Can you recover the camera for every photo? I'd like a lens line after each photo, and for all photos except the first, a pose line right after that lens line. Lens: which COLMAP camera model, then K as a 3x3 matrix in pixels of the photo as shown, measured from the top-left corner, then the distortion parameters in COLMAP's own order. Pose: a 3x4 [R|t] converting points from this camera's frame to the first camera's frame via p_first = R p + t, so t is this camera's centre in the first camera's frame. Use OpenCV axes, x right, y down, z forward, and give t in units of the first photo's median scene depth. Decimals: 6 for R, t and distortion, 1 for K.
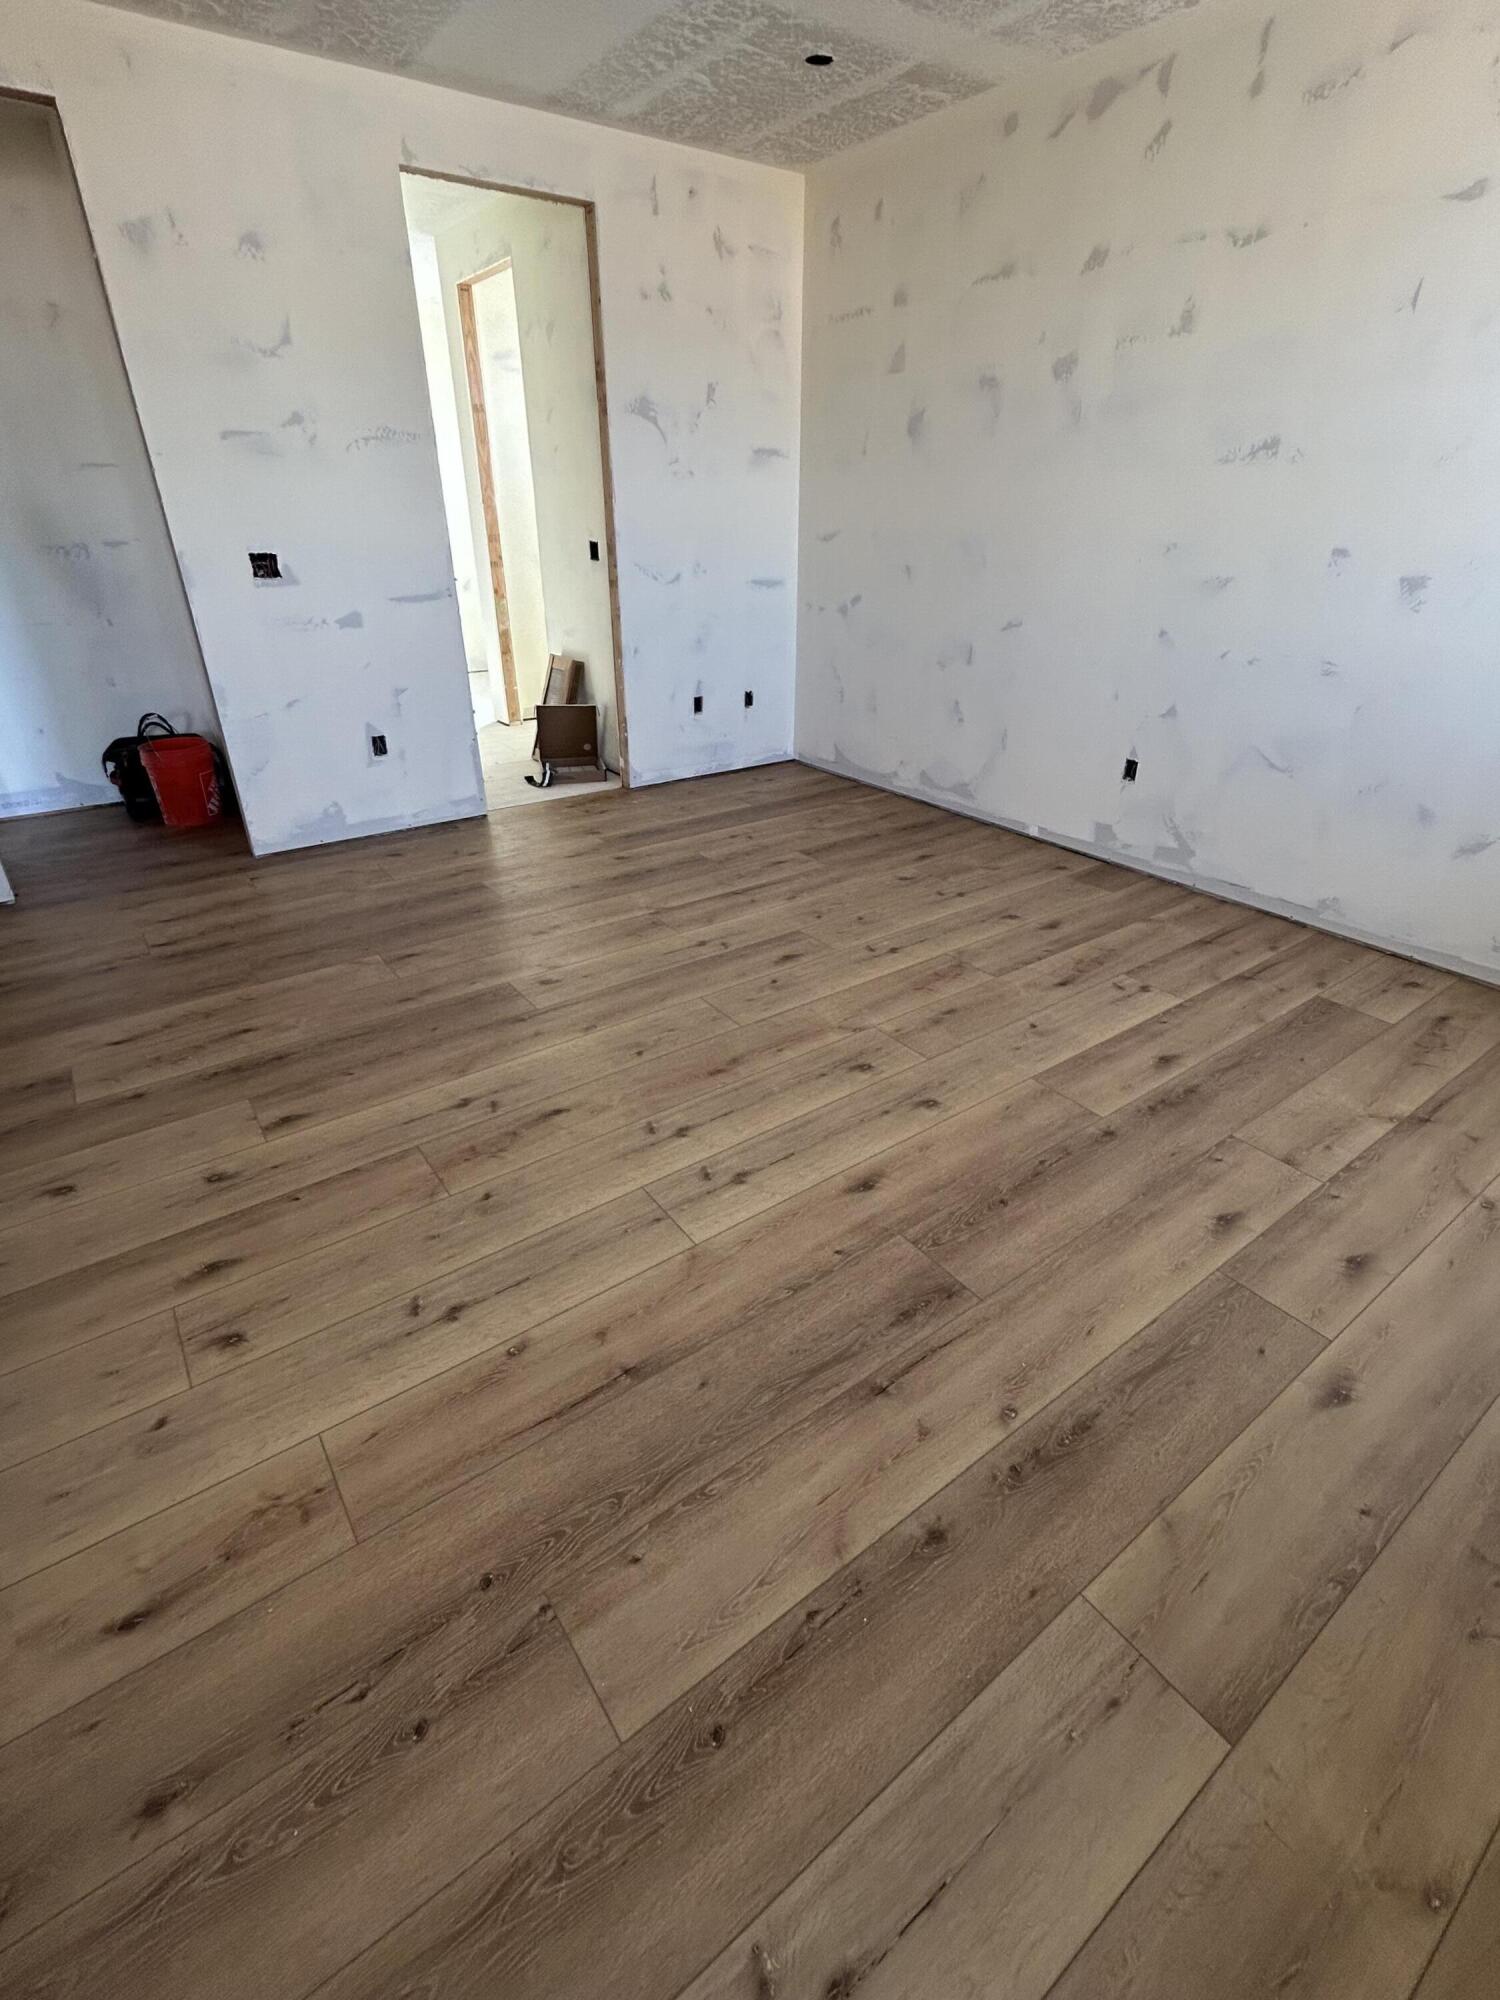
lens RADIAL K [[923.9, 0, 755.0], [0, 923.9, 995.5], [0, 0, 1]] dist [0.007295, -0.001416]
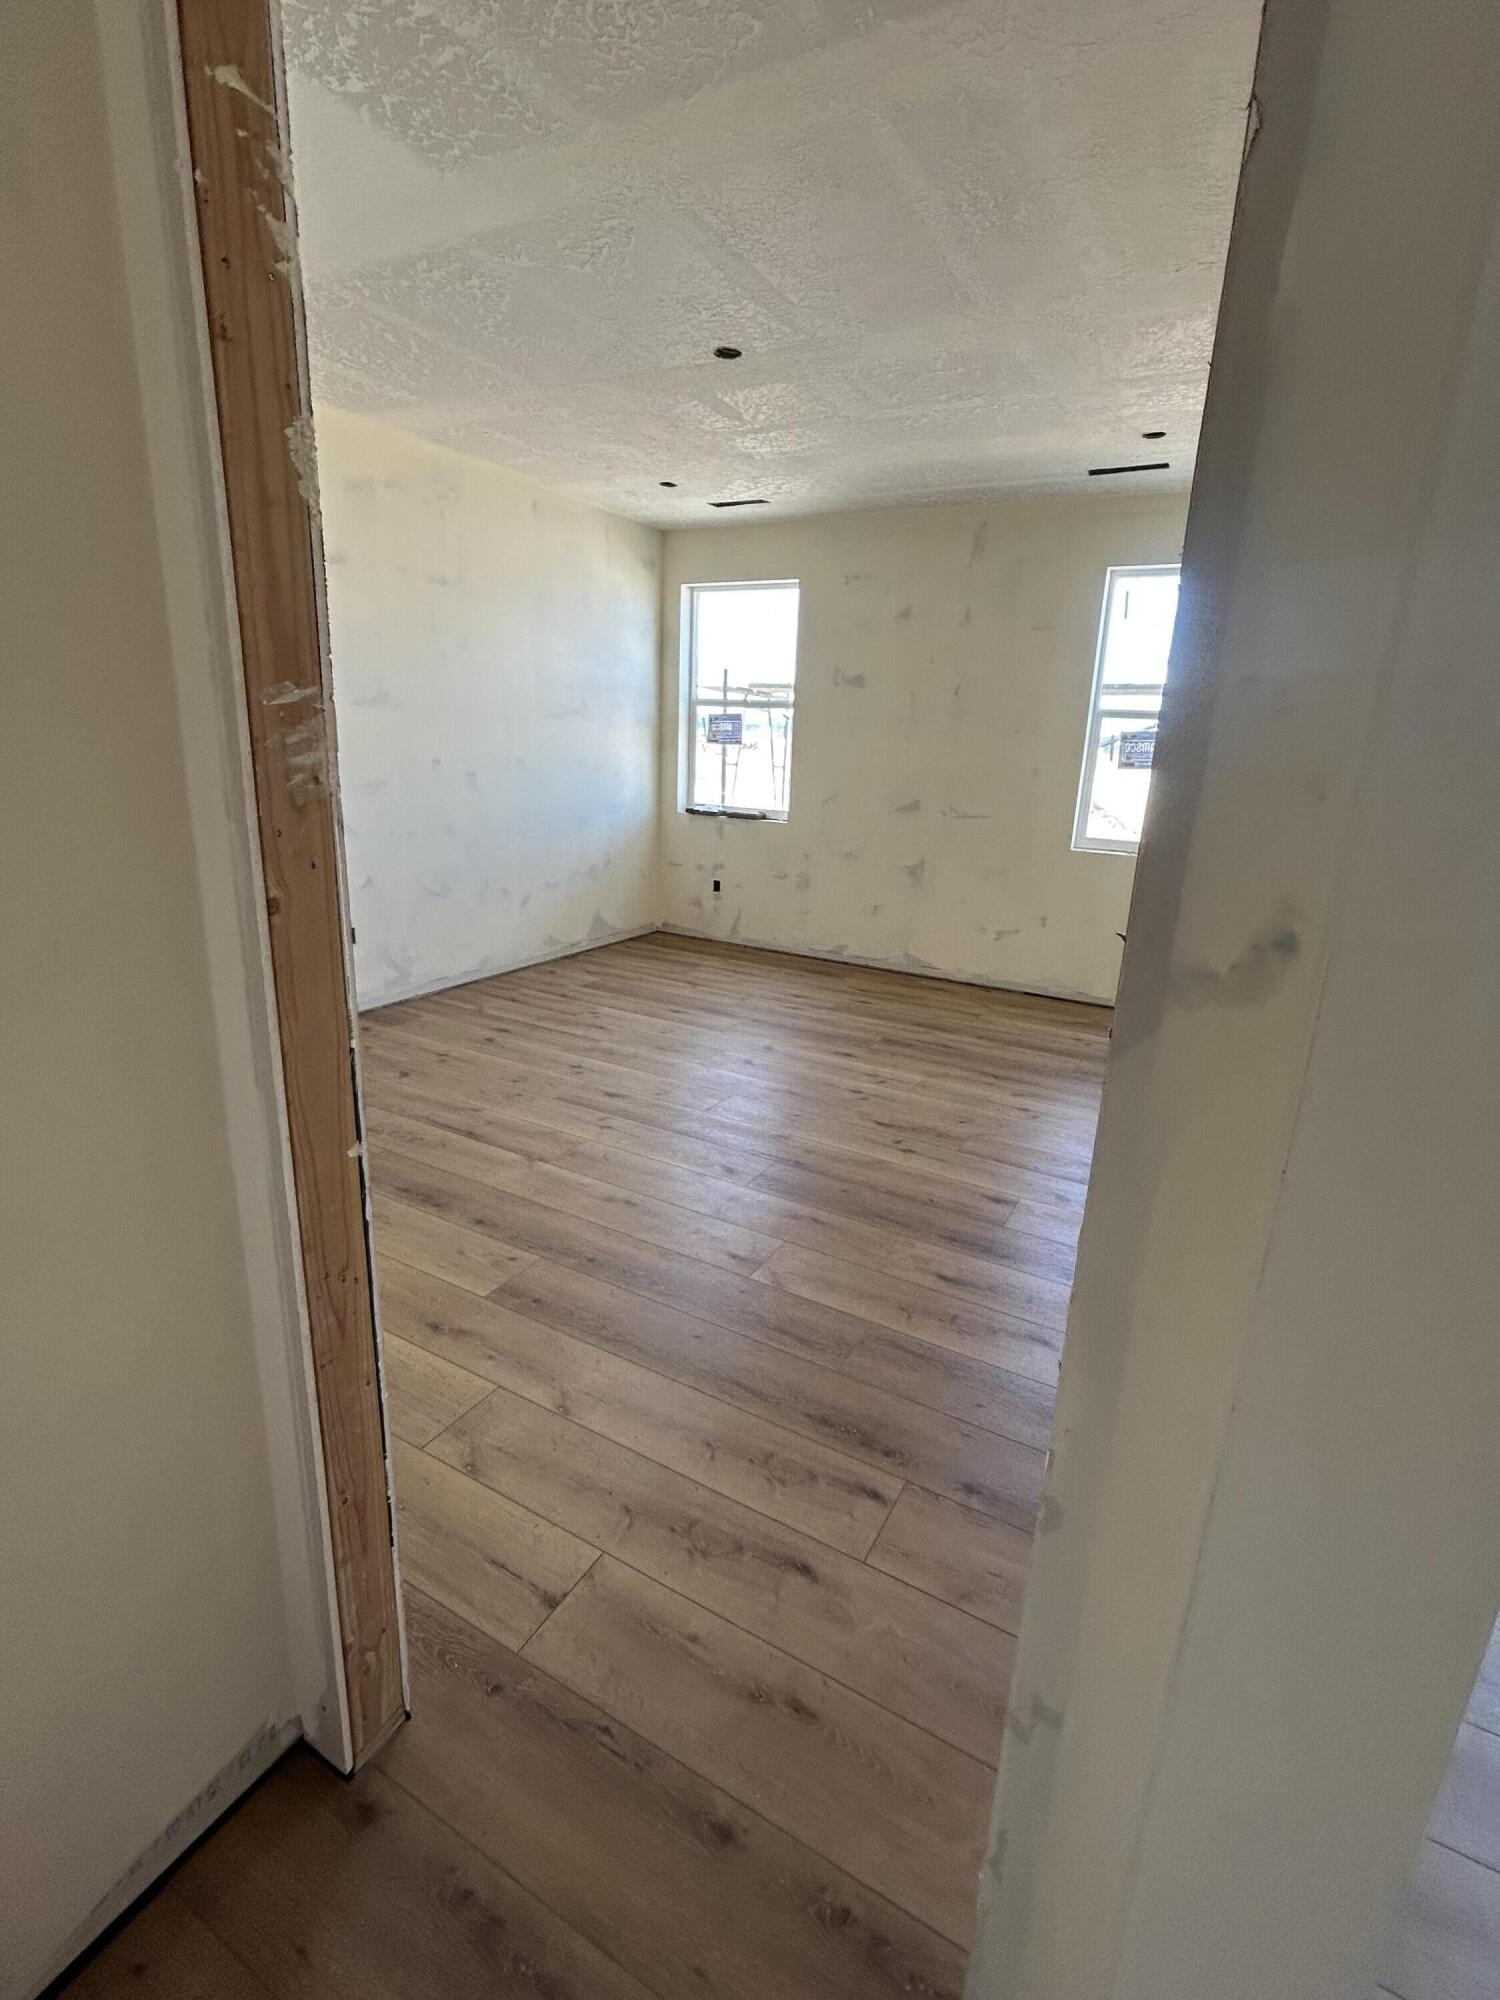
lens RADIAL K [[923.9, 0, 742.9], [0, 923.9, 998.2], [0, 0, 1]] dist [0.007295, -0.001416]
pose [[-0.411209, -0.270637, 0.870439, -1.021674], [0.387548, 0.812400, 0.435675, -0.586886], [-0.825054, 0.516490, -0.229181, 1.036613]]
